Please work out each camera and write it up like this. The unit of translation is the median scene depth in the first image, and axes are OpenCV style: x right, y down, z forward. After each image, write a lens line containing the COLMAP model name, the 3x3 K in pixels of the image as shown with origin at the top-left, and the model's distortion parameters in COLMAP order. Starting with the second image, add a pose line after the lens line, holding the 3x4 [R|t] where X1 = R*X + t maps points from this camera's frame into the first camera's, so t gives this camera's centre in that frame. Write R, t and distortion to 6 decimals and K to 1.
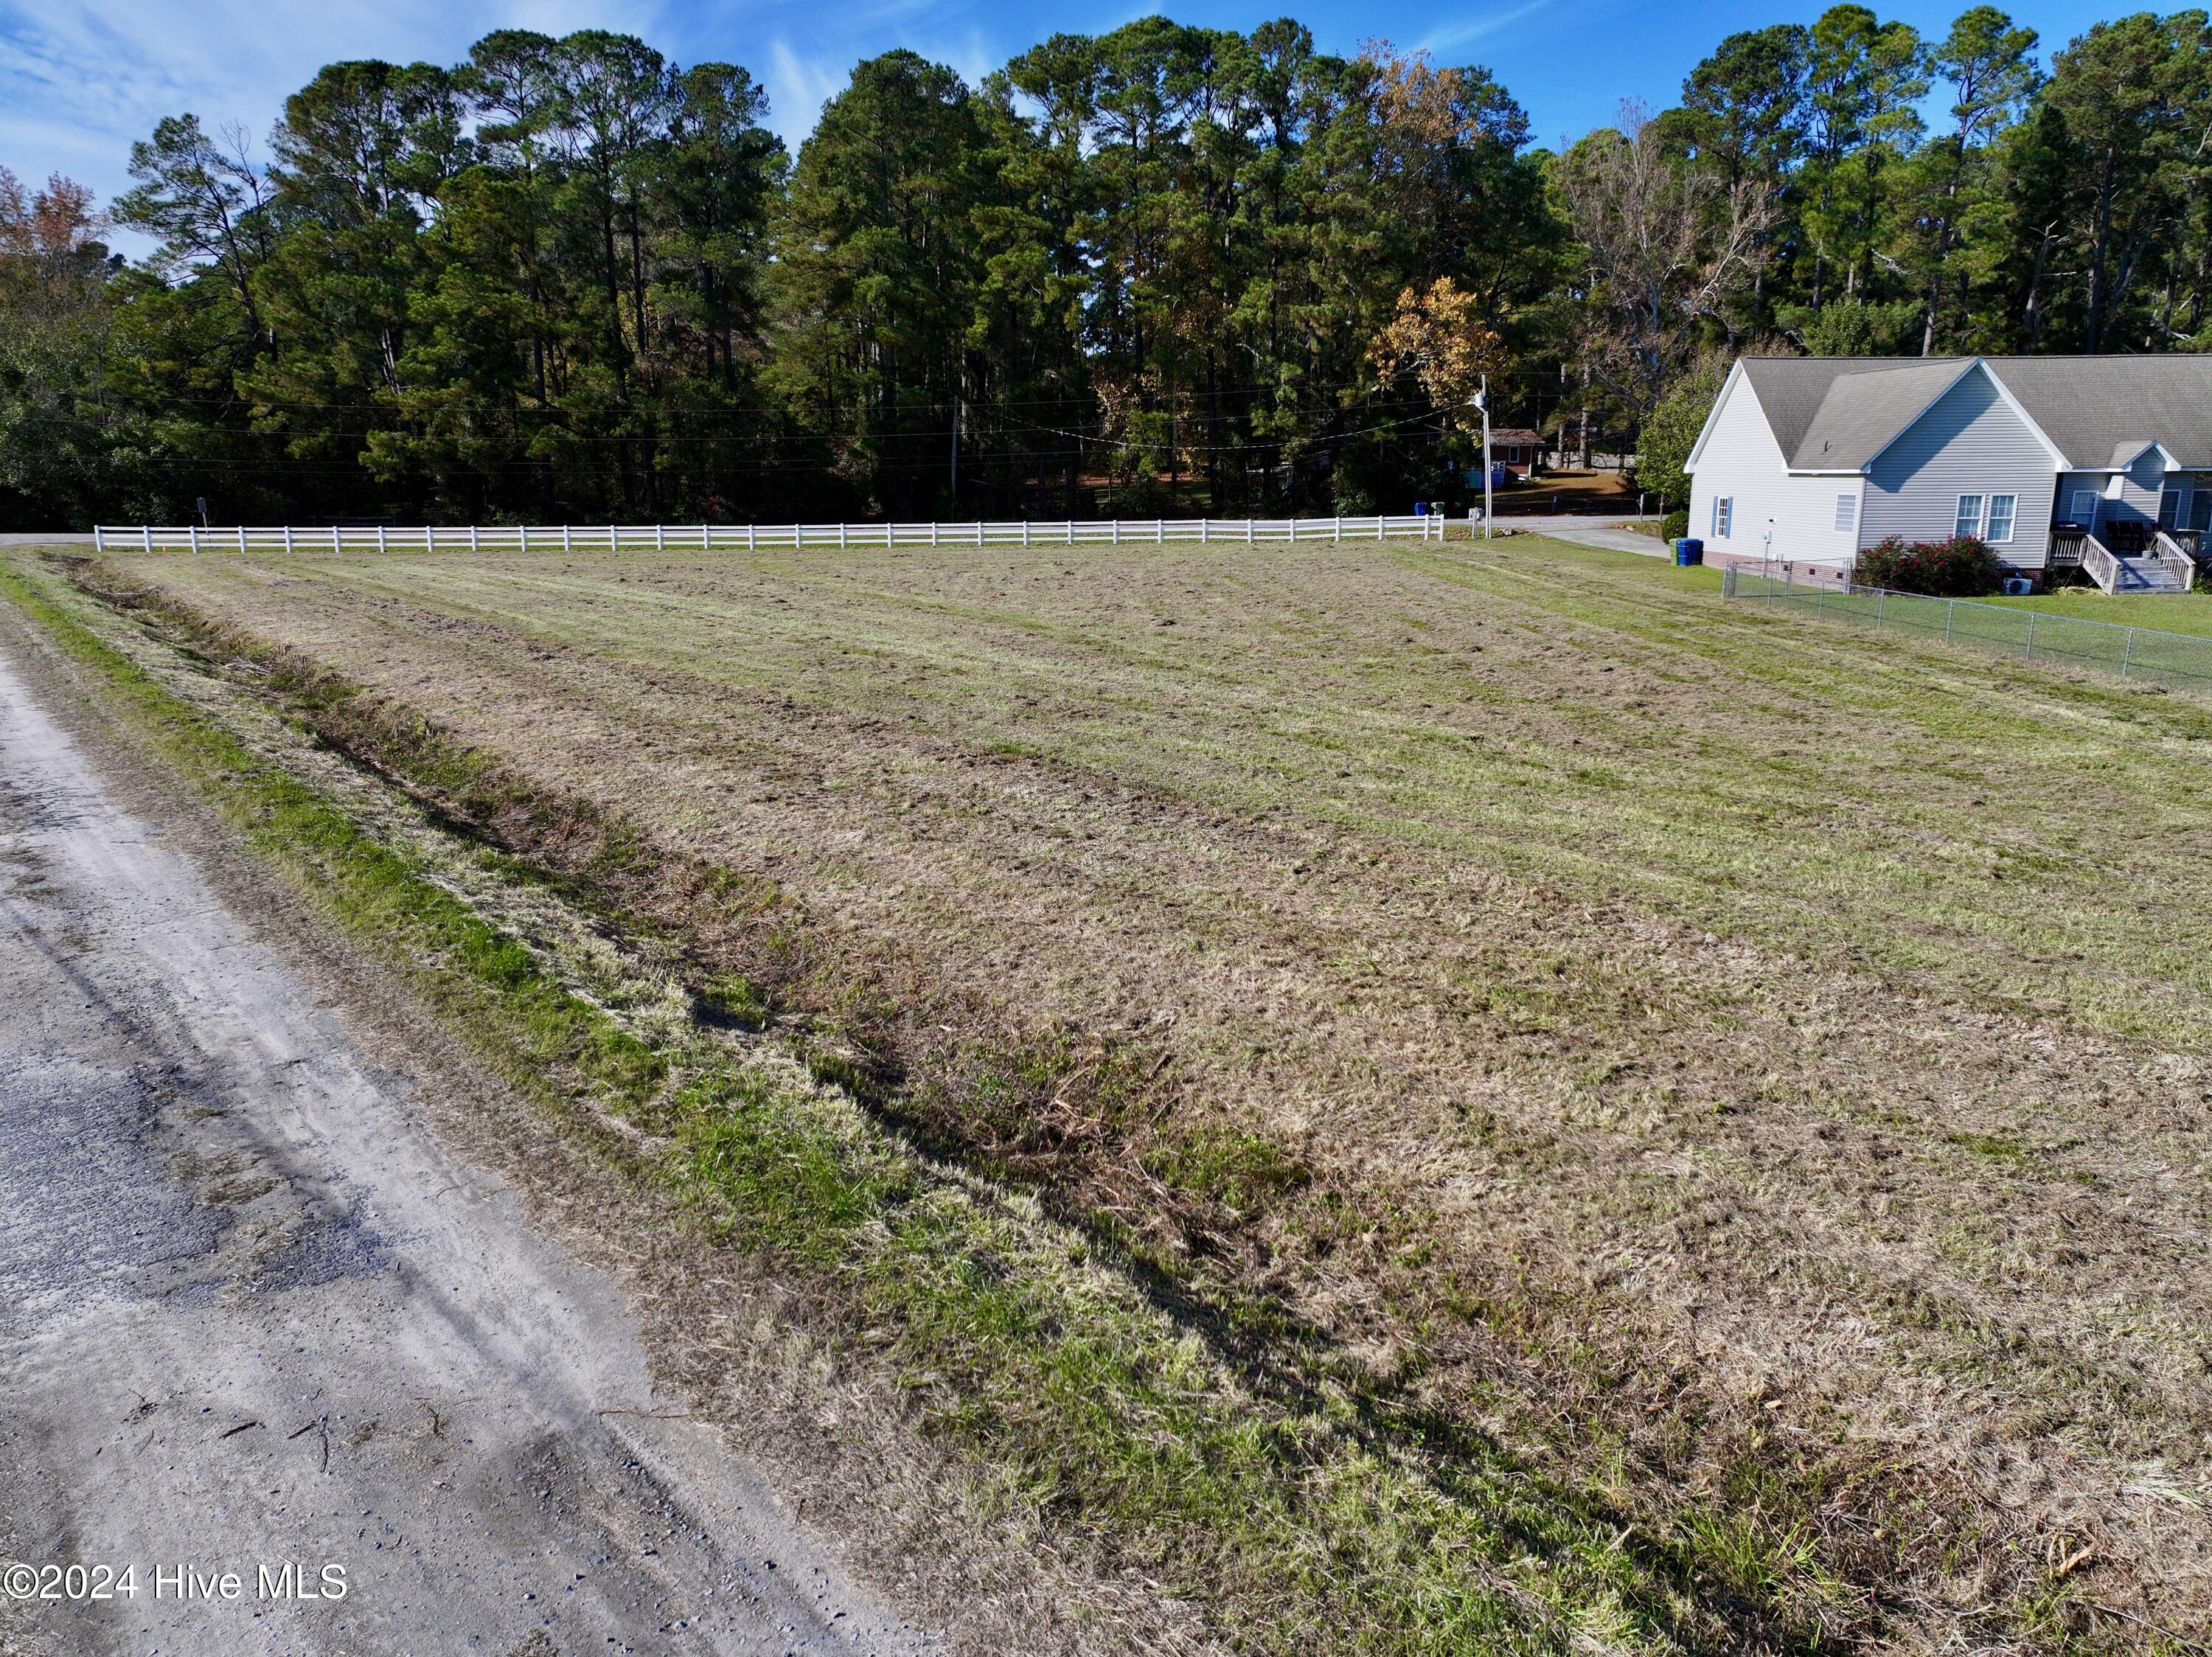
lens RADIAL K [[1531.2, 0, 1106.0], [0, 1531.2, 828.5], [0, 0, 1]] dist [0.007898, 0.008266]
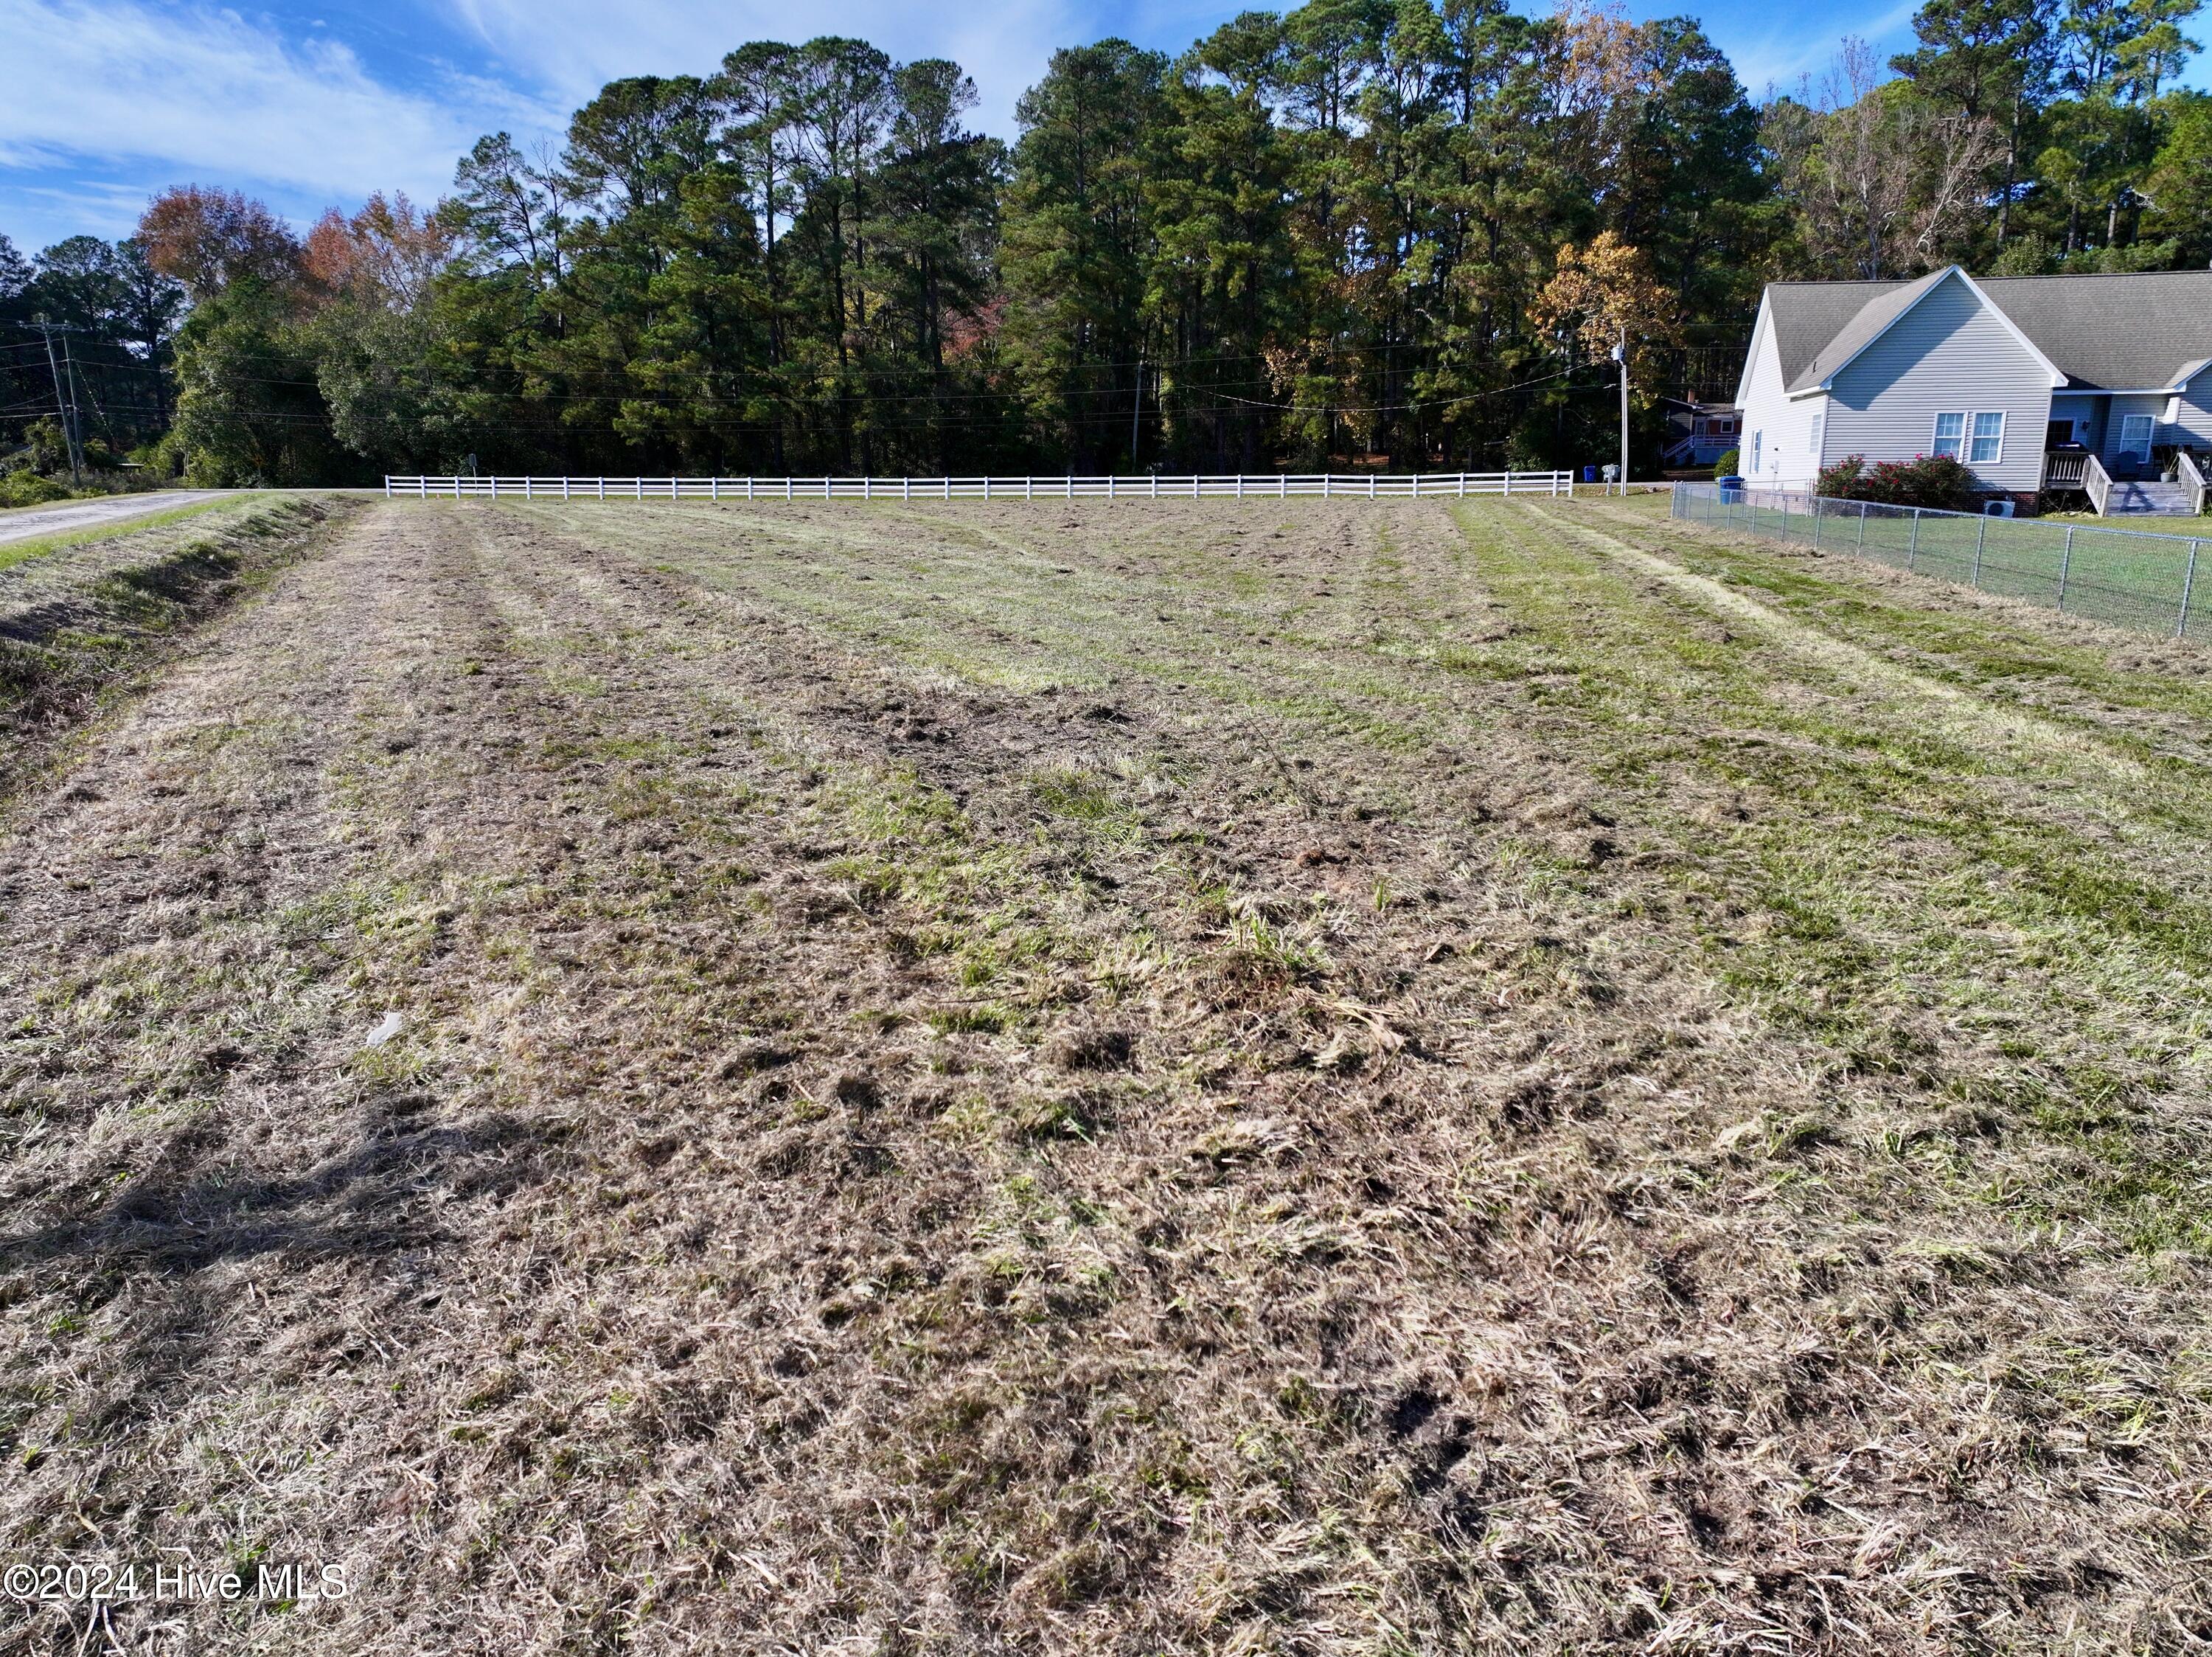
lens RADIAL K [[1531.2, 0, 1106.0], [0, 1531.2, 828.5], [0, 0, 1]] dist [0.007898, 0.008266]
pose [[0.970881, 0.057178, -0.232638, 0.153625], [-0.058165, 0.998304, 0.002617, 0.035595], [0.232393, 0.010990, 0.972560, -0.022647]]
